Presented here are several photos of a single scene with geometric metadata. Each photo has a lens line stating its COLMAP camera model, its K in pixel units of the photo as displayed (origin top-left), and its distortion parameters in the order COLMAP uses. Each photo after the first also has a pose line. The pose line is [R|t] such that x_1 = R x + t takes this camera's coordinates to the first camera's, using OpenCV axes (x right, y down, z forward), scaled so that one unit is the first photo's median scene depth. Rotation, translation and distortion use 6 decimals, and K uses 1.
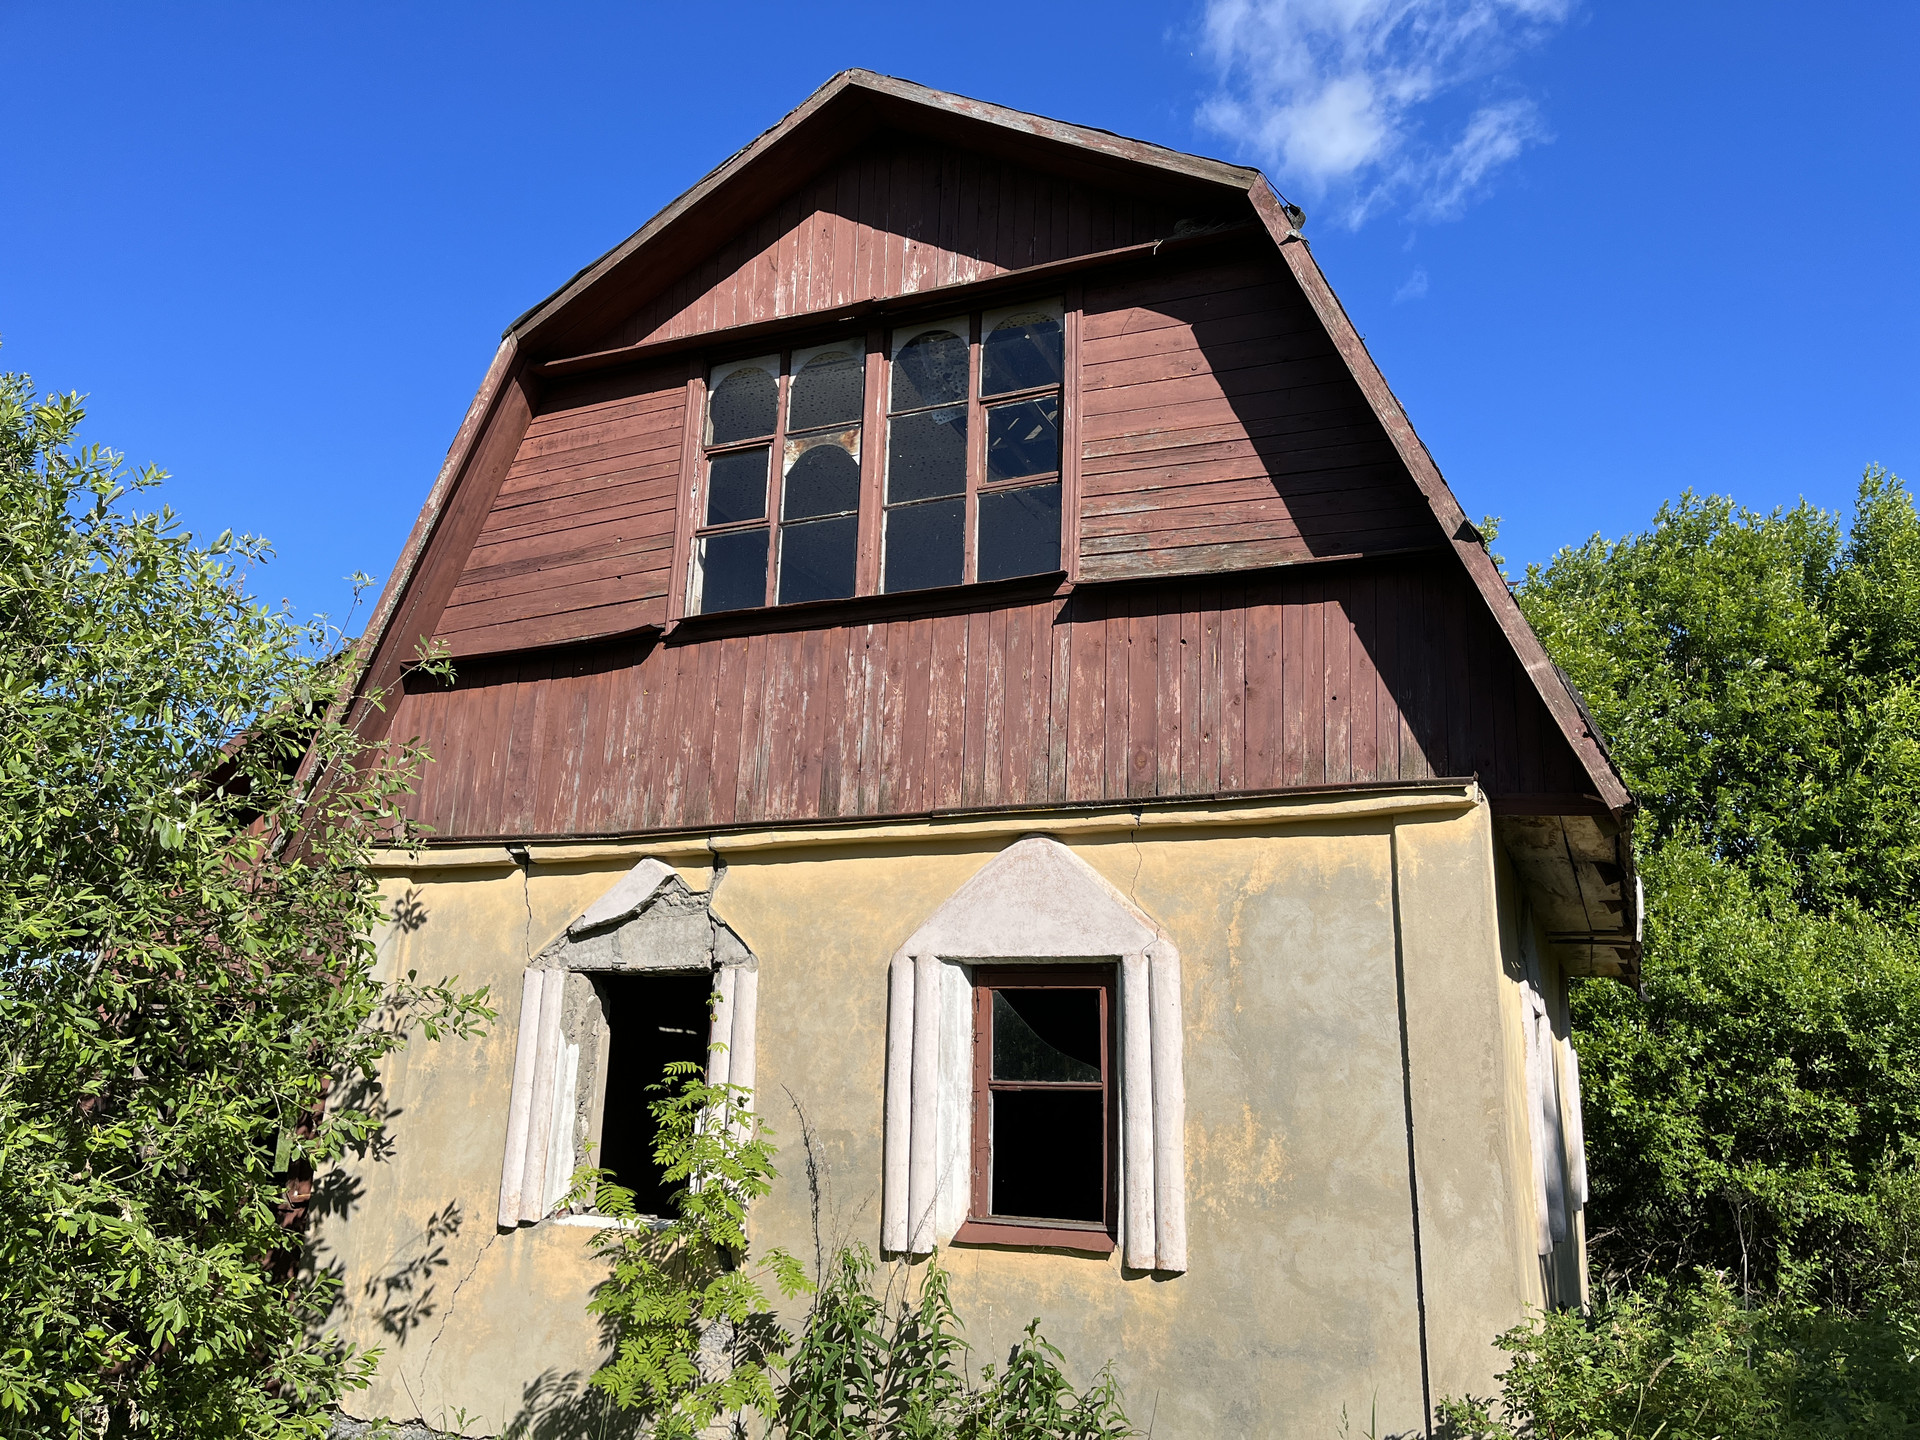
lens RADIAL K [[1477.7, 0, 969.4], [0, 1477.7, 754.0], [0, 0, 1]] dist [0.054216, -0.021996]
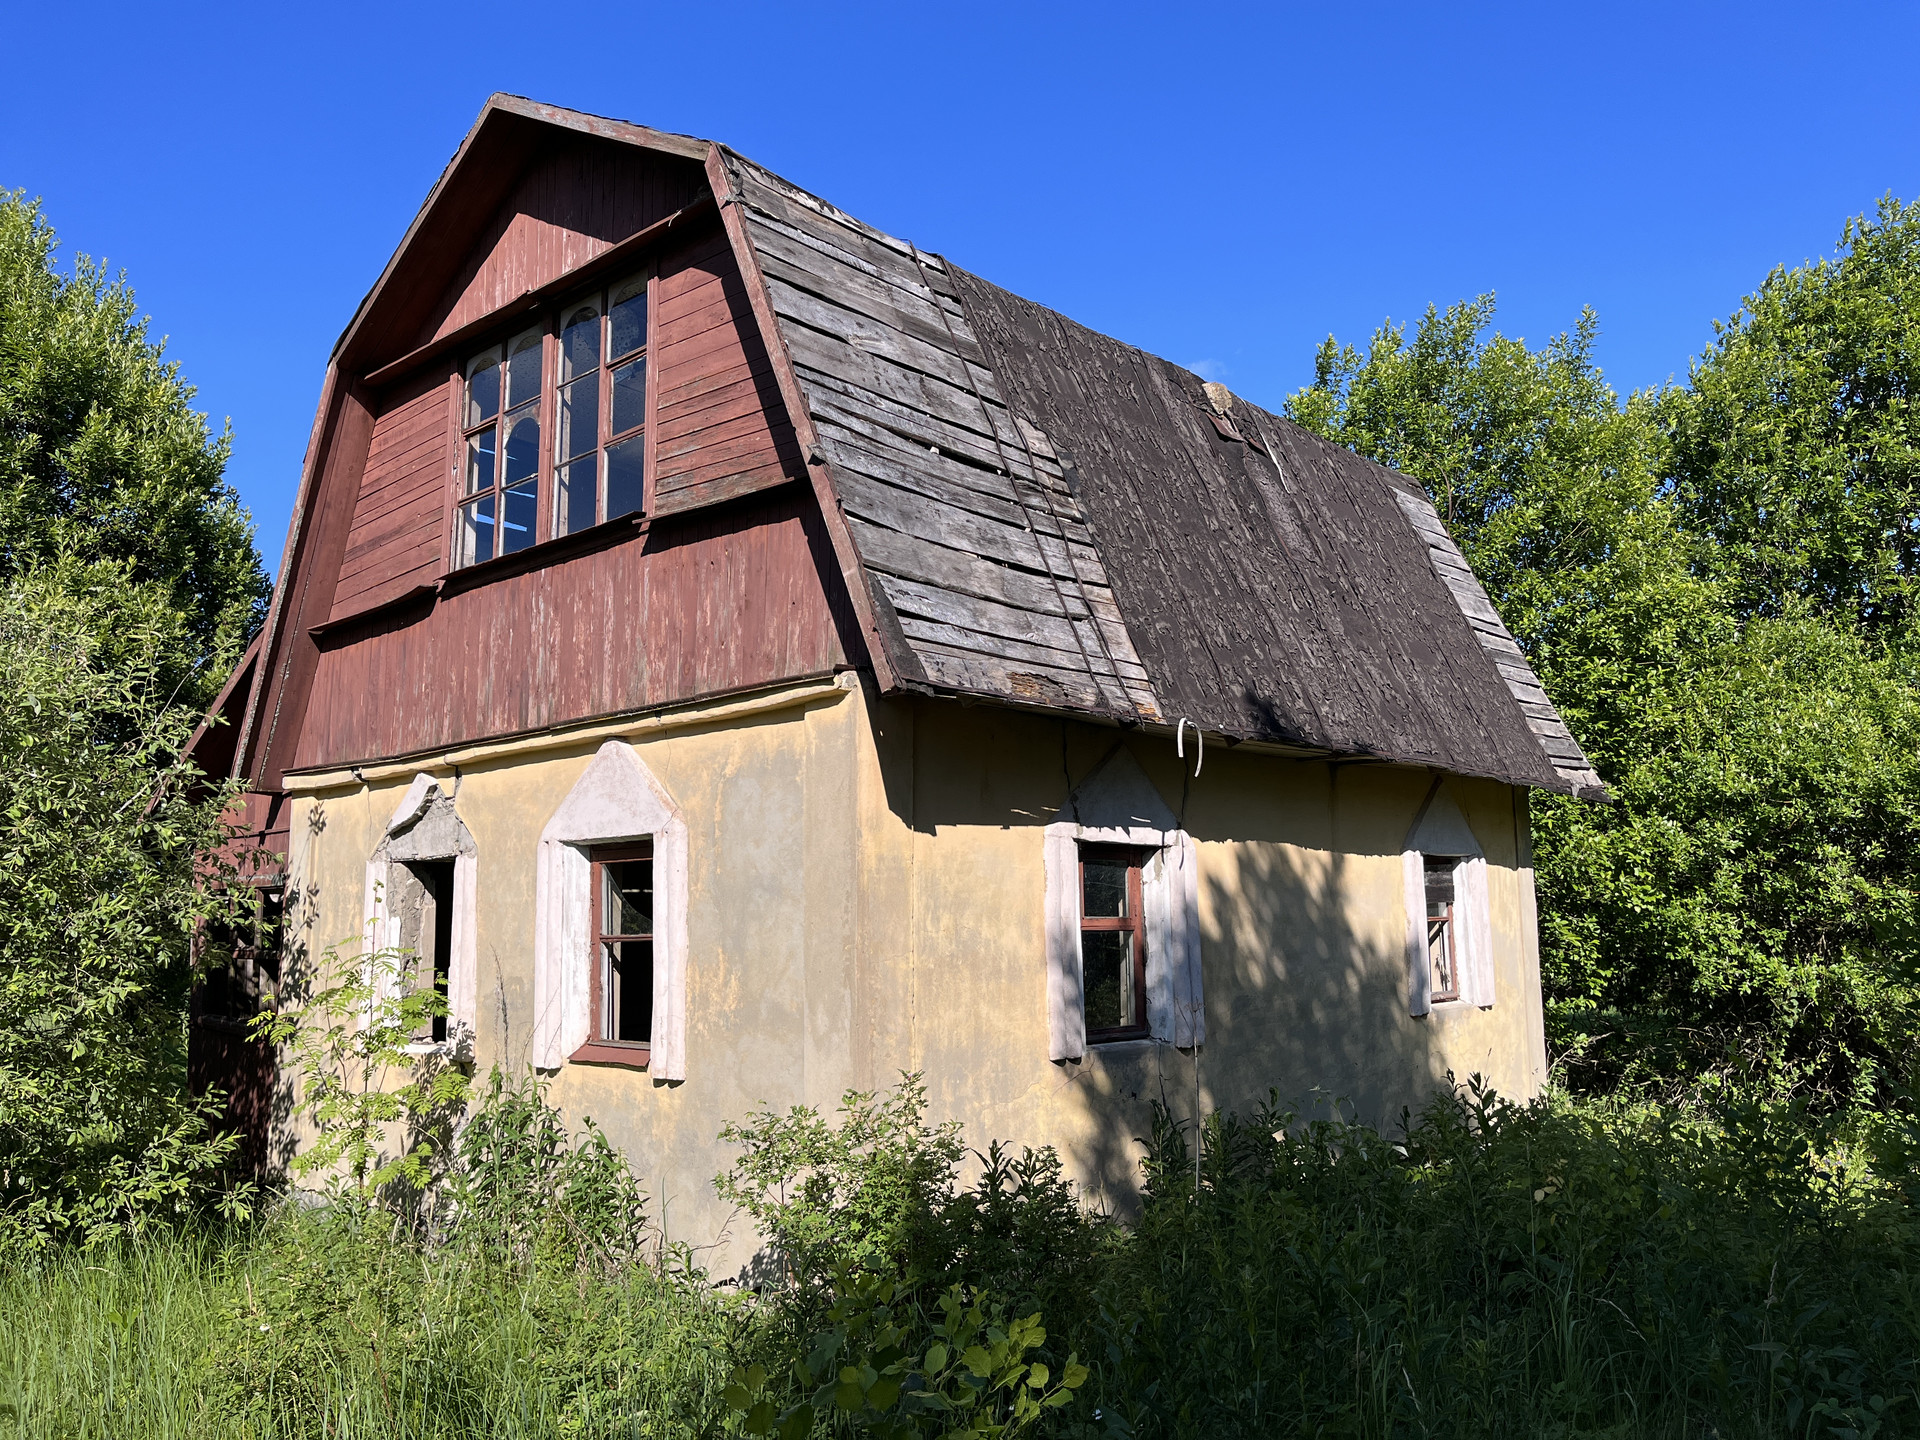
lens RADIAL K [[1477.7, 0, 969.9], [0, 1477.7, 732.4], [0, 0, 1]] dist [0.054216, -0.021996]
pose [[0.941112, -0.085720, -0.327049, 0.679218], [0.119693, 0.989151, 0.085170, -0.017583], [0.316200, -0.119300, 0.941161, -0.058478]]
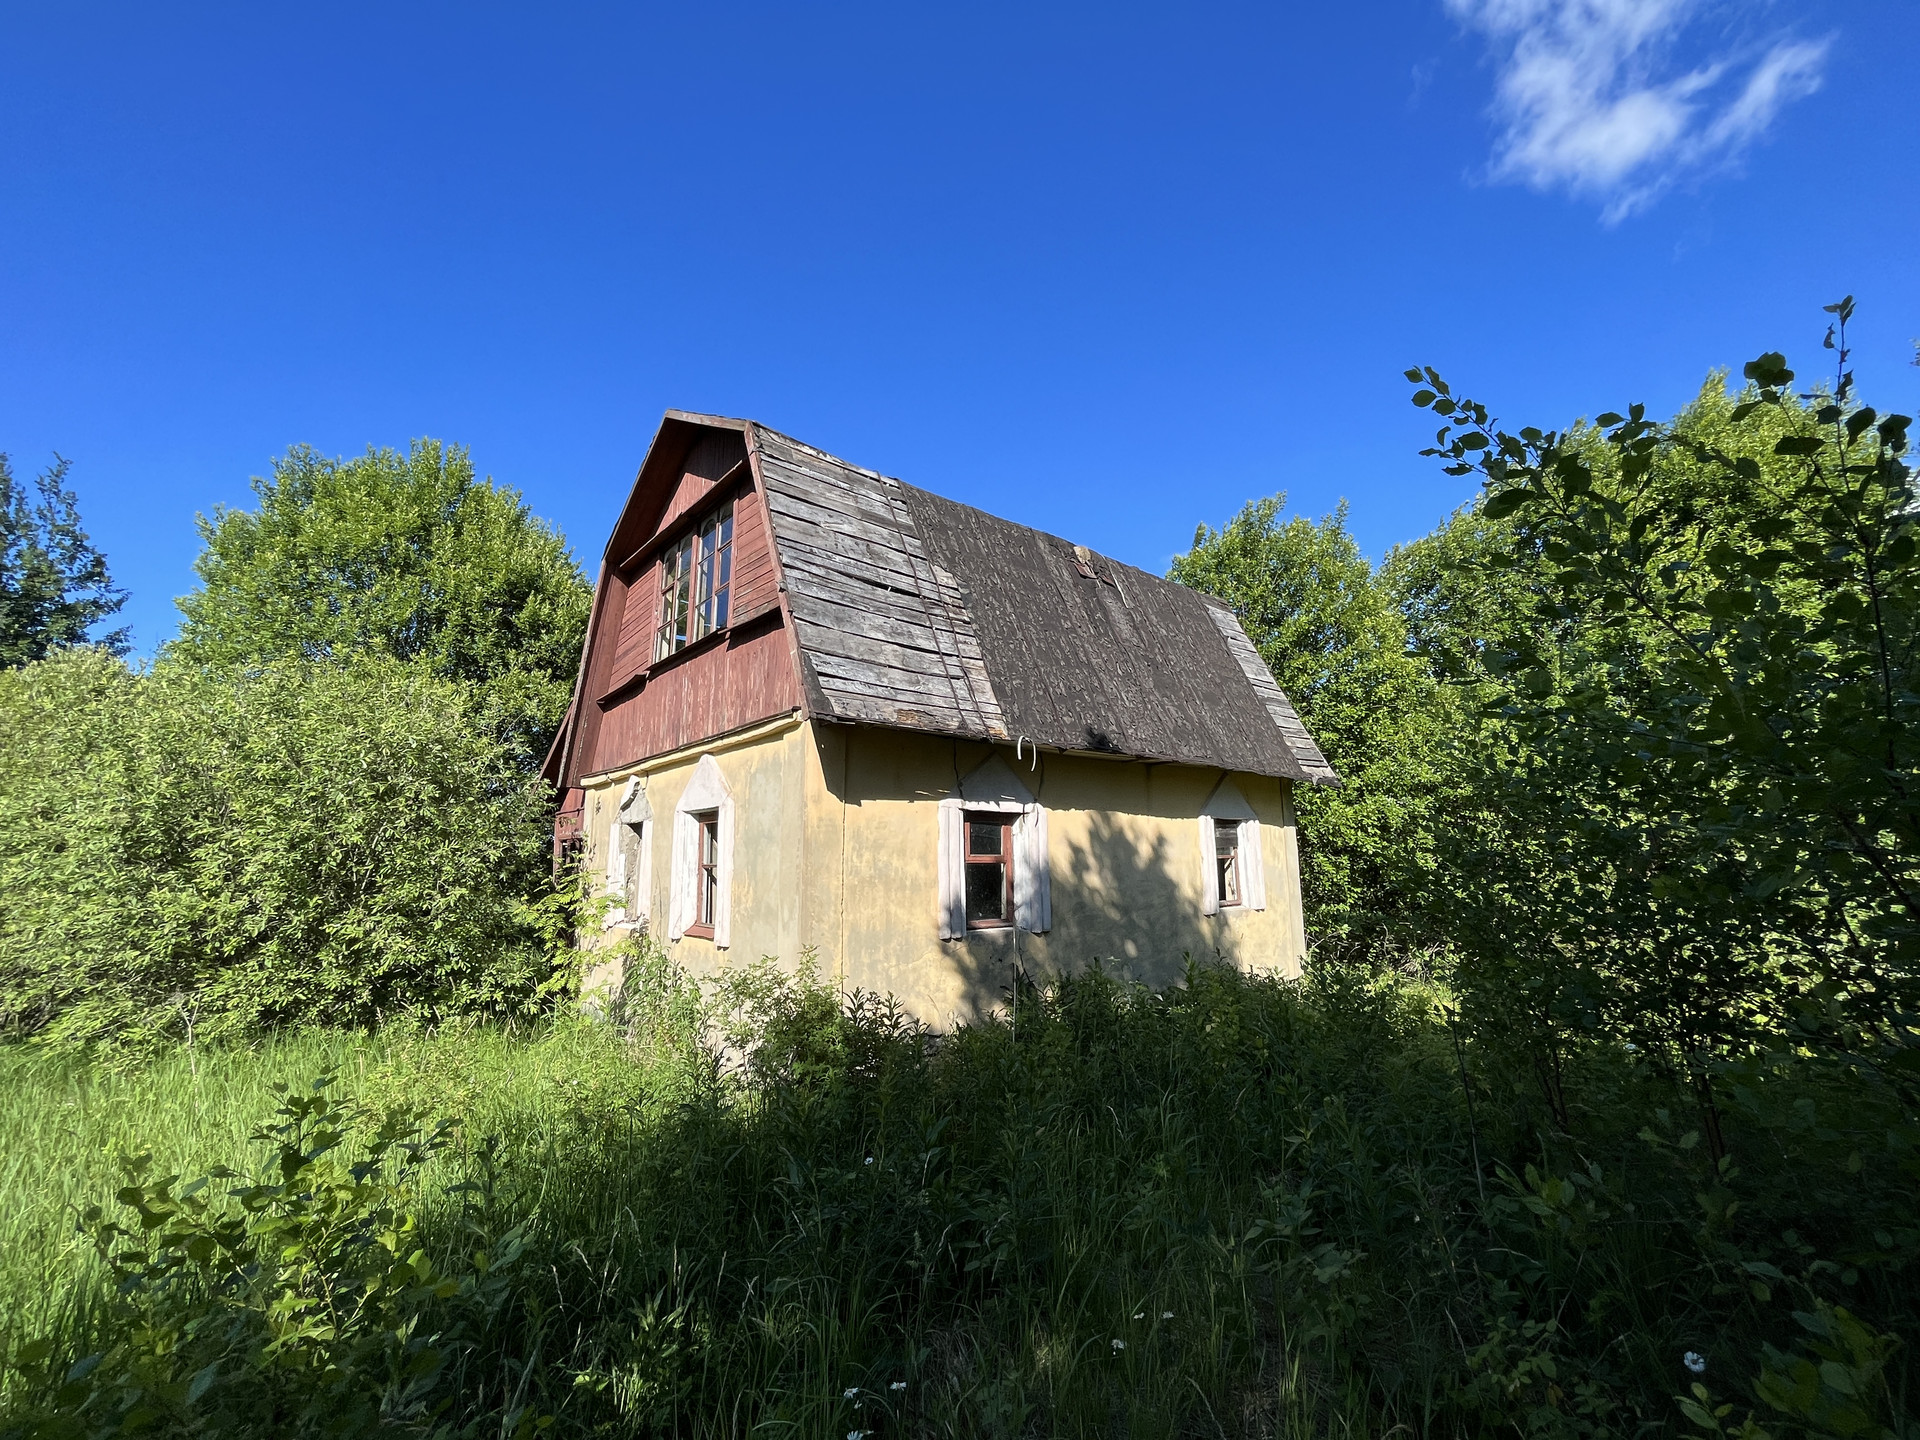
lens RADIAL K [[793.9, 0, 955.6], [0, 793.9, 730.6], [0, 0, 1]] dist [-0.008015, -0.000592]
pose [[0.887694, -0.114780, -0.445897, 0.842724], [0.143755, 0.989109, 0.031576, 0.035748], [0.437417, -0.092130, 0.894527, 0.106772]]
